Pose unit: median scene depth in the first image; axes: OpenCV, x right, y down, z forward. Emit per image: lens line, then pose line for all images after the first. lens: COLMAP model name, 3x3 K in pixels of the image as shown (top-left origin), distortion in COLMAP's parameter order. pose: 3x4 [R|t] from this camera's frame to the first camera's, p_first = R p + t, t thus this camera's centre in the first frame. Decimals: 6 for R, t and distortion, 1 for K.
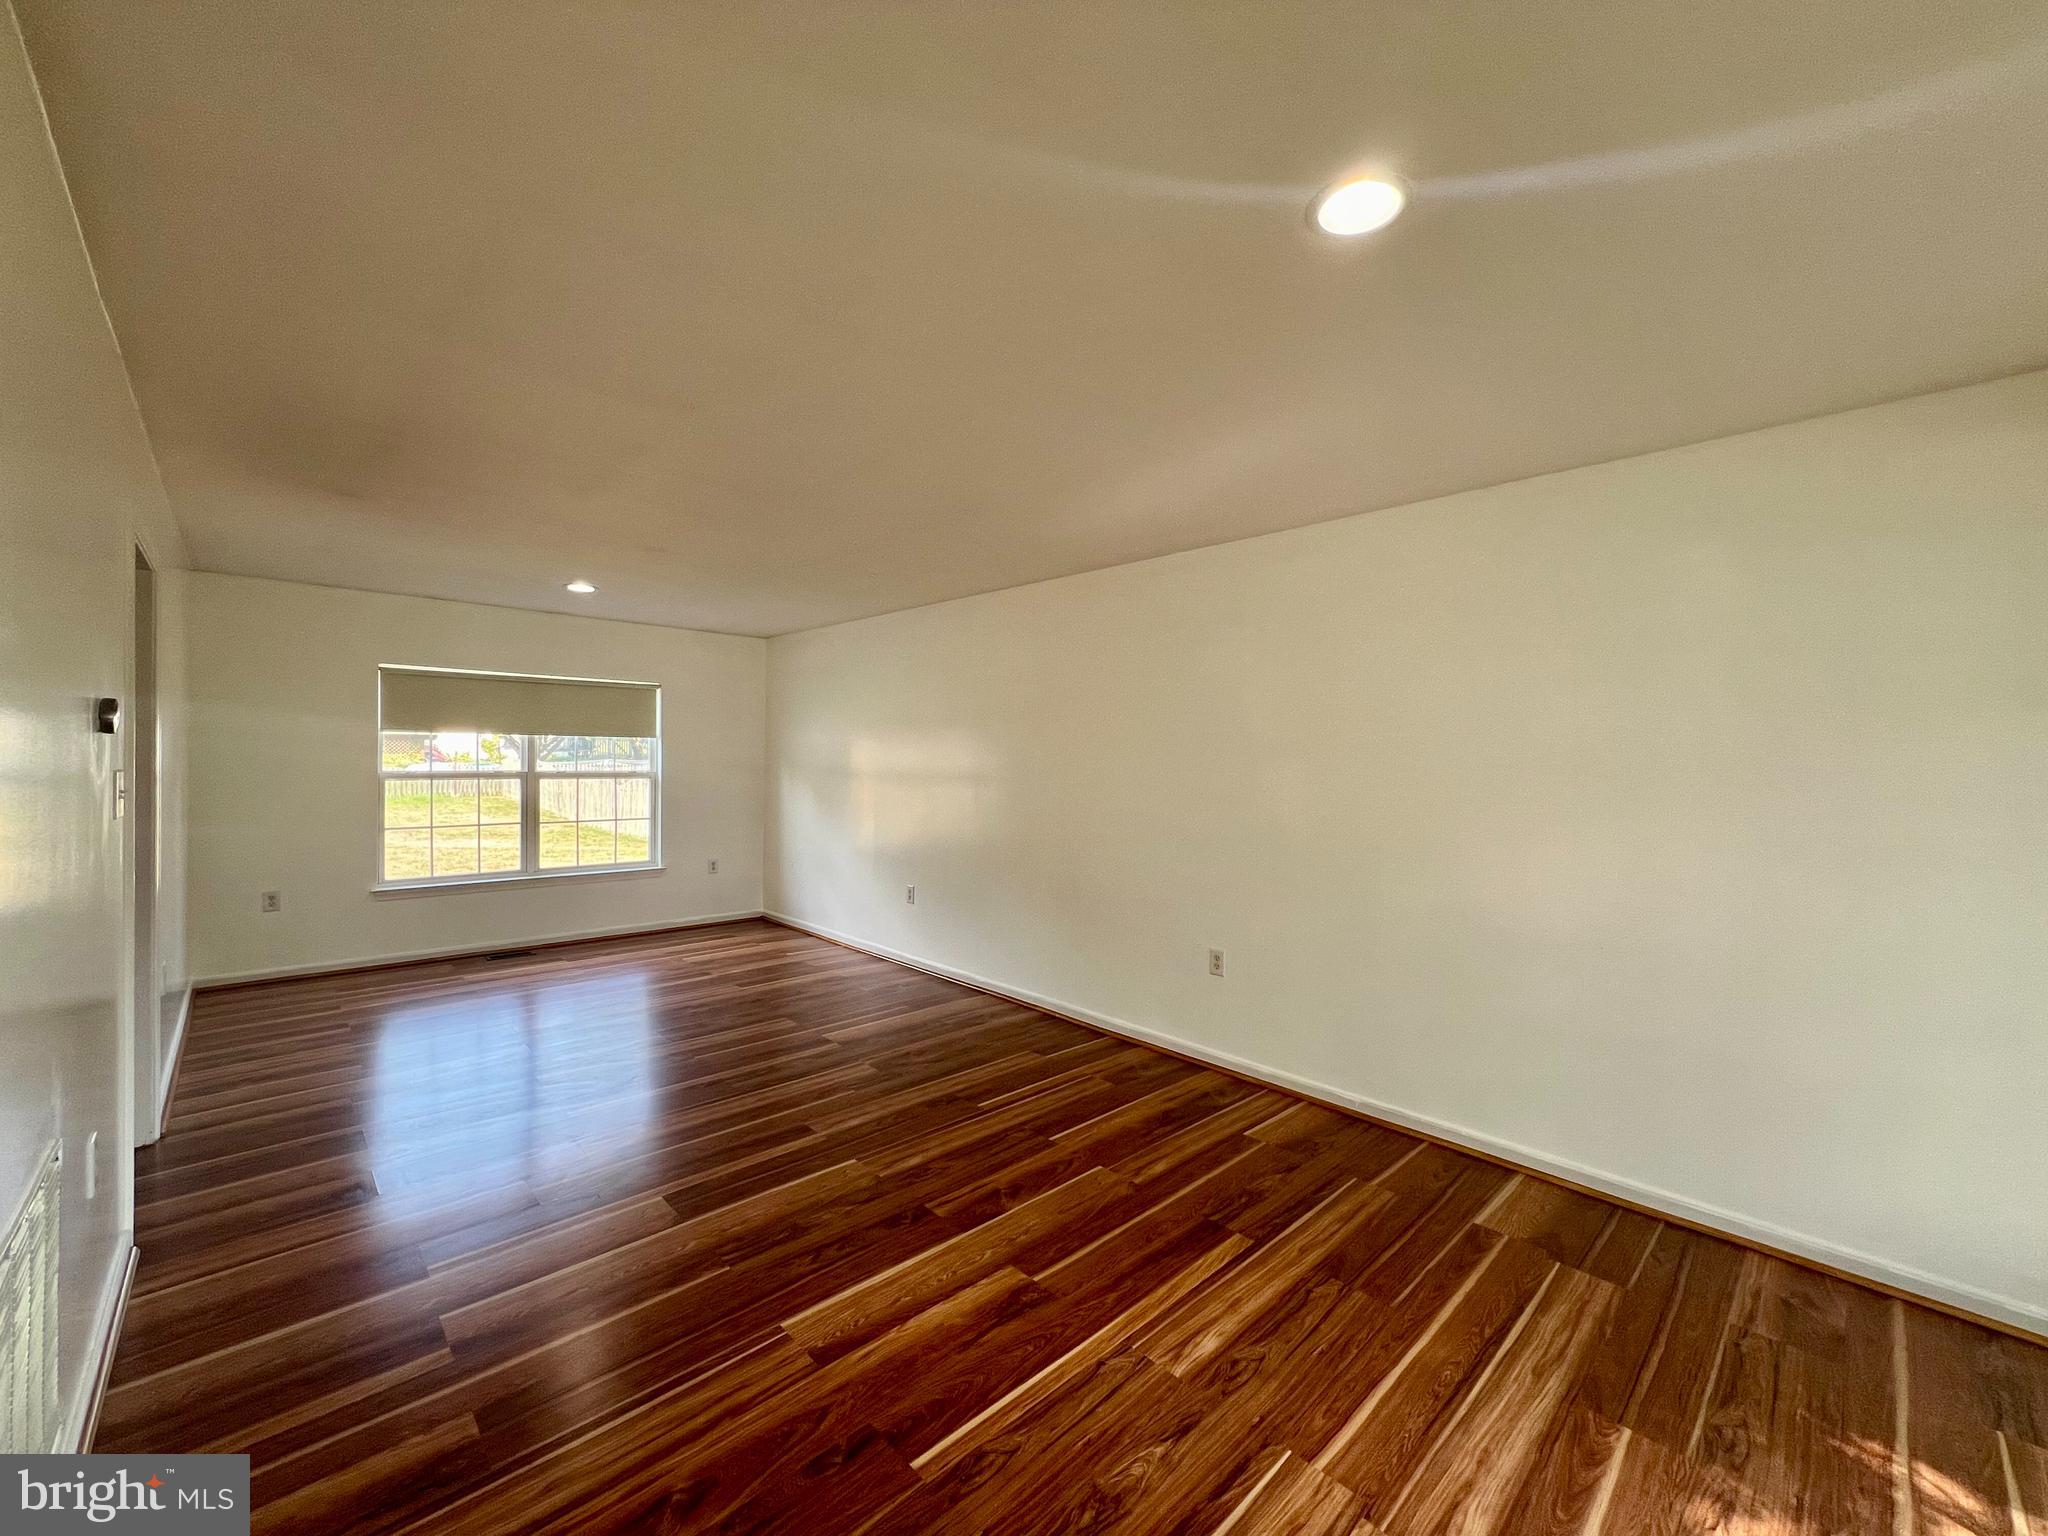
lens RADIAL K [[820.6, 0, 1019.4], [0, 820.6, 767.9], [0, 0, 1]] dist [-0.002085, 0.000801]
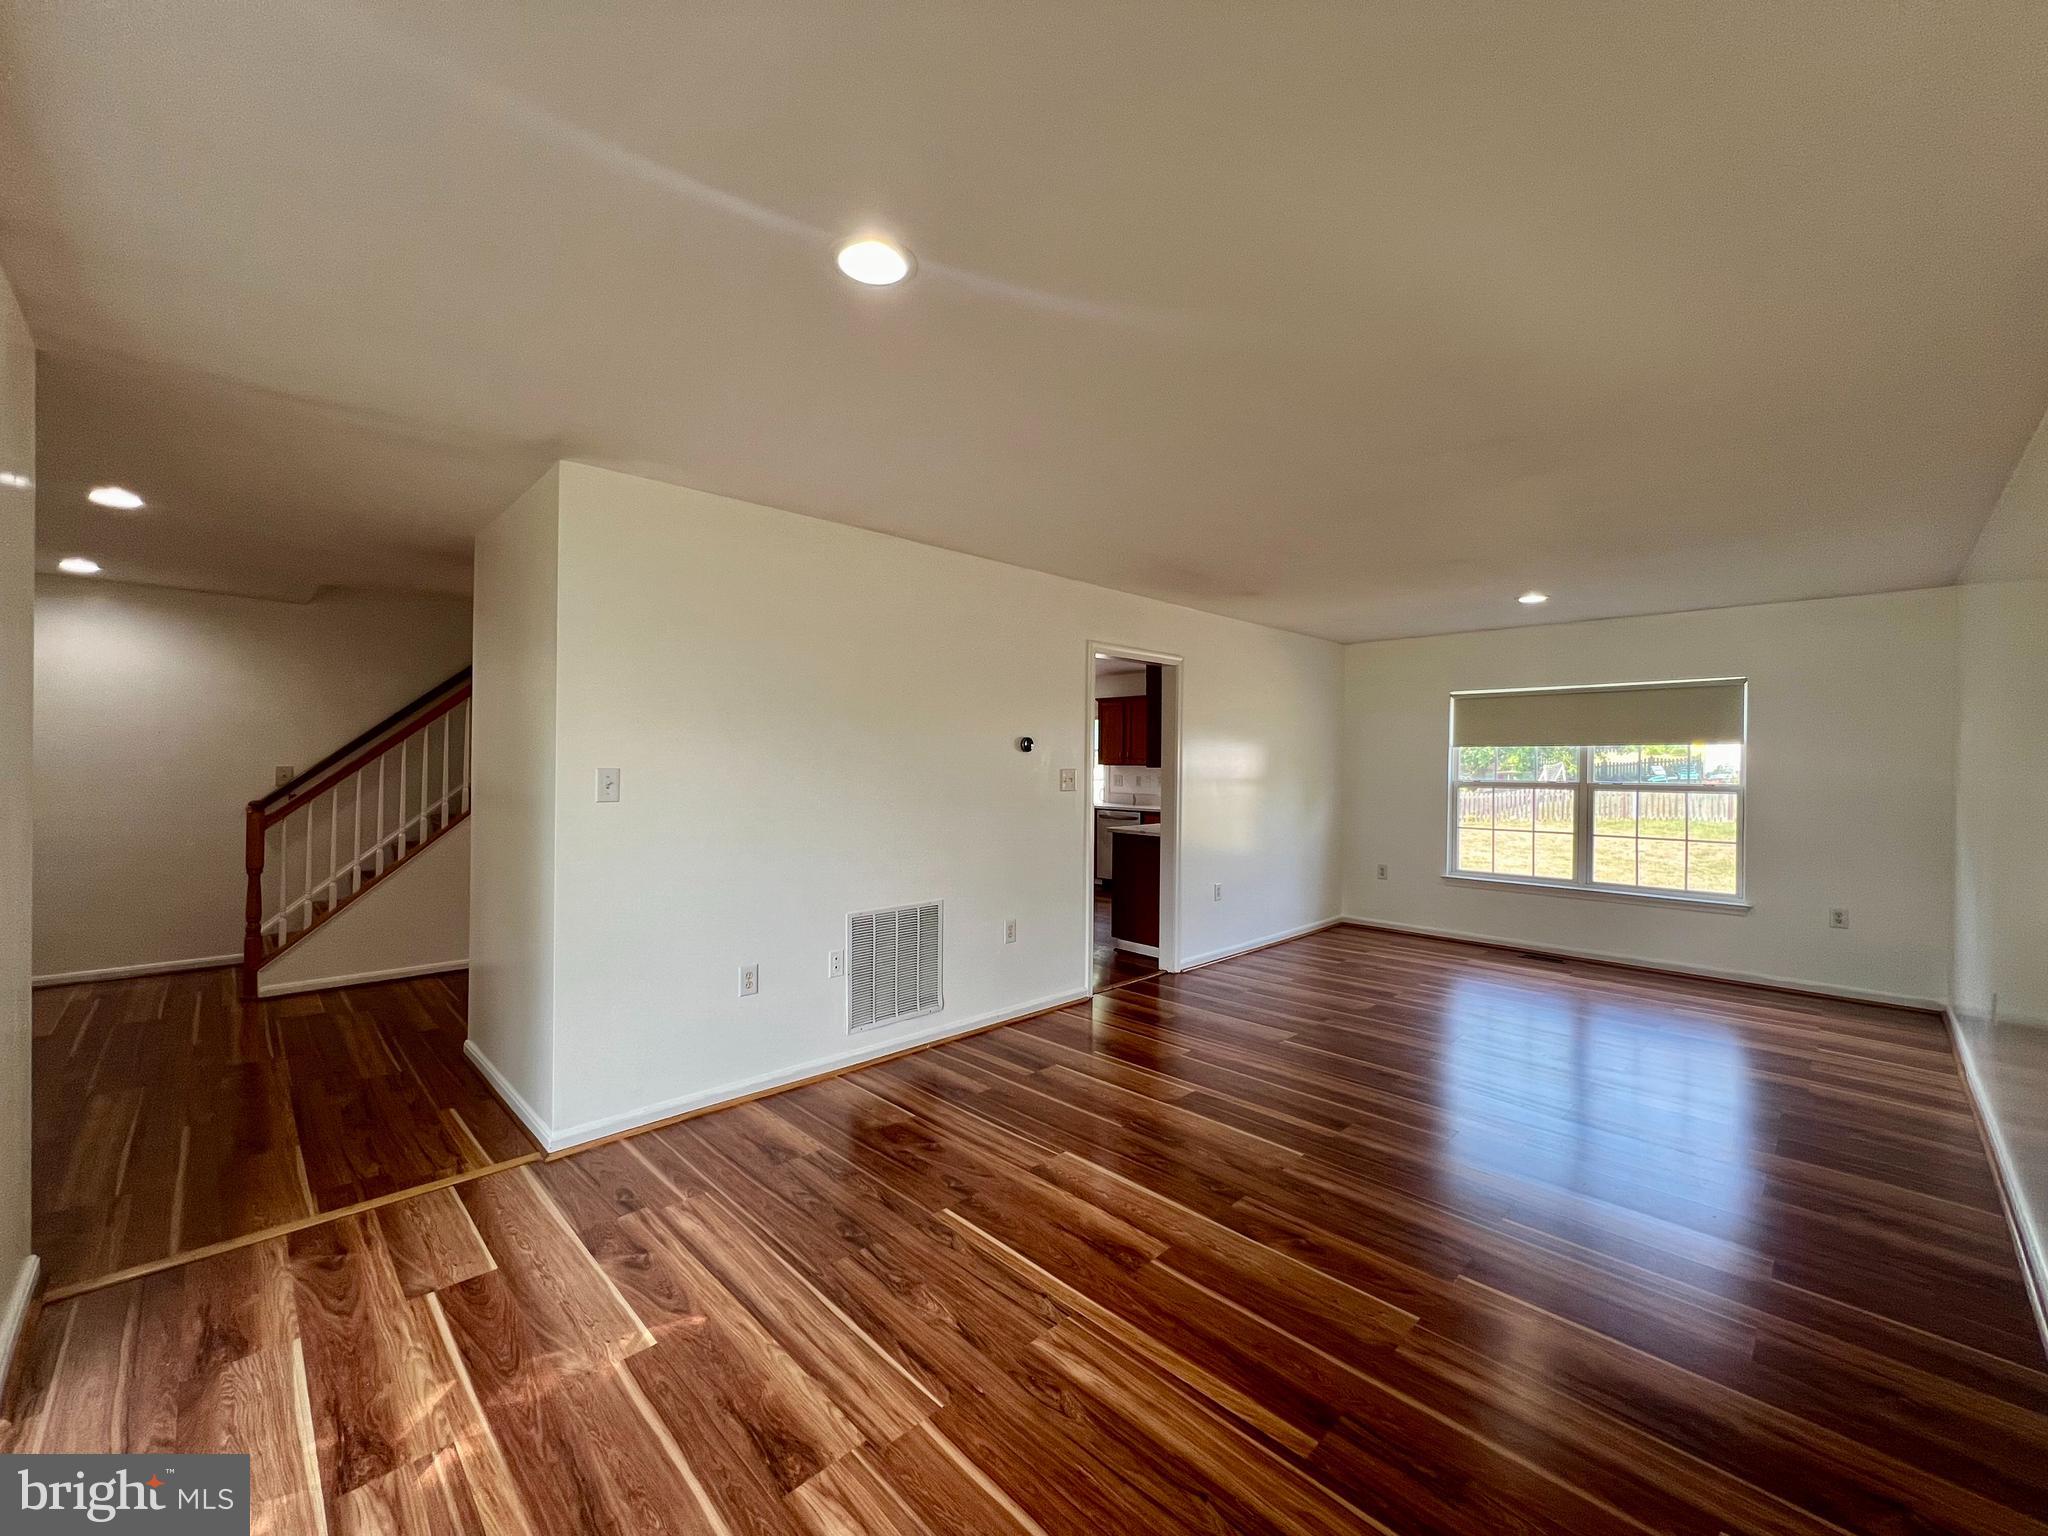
lens RADIAL K [[820.6, 0, 1019.4], [0, 820.6, 767.9], [0, 0, 1]] dist [-0.002085, 0.000801]
pose [[0.013459, -0.007843, -0.999879, 0.979790], [-0.016705, 0.999828, -0.008067, 0.016803], [0.999770, 0.016812, 0.013326, 0.756499]]
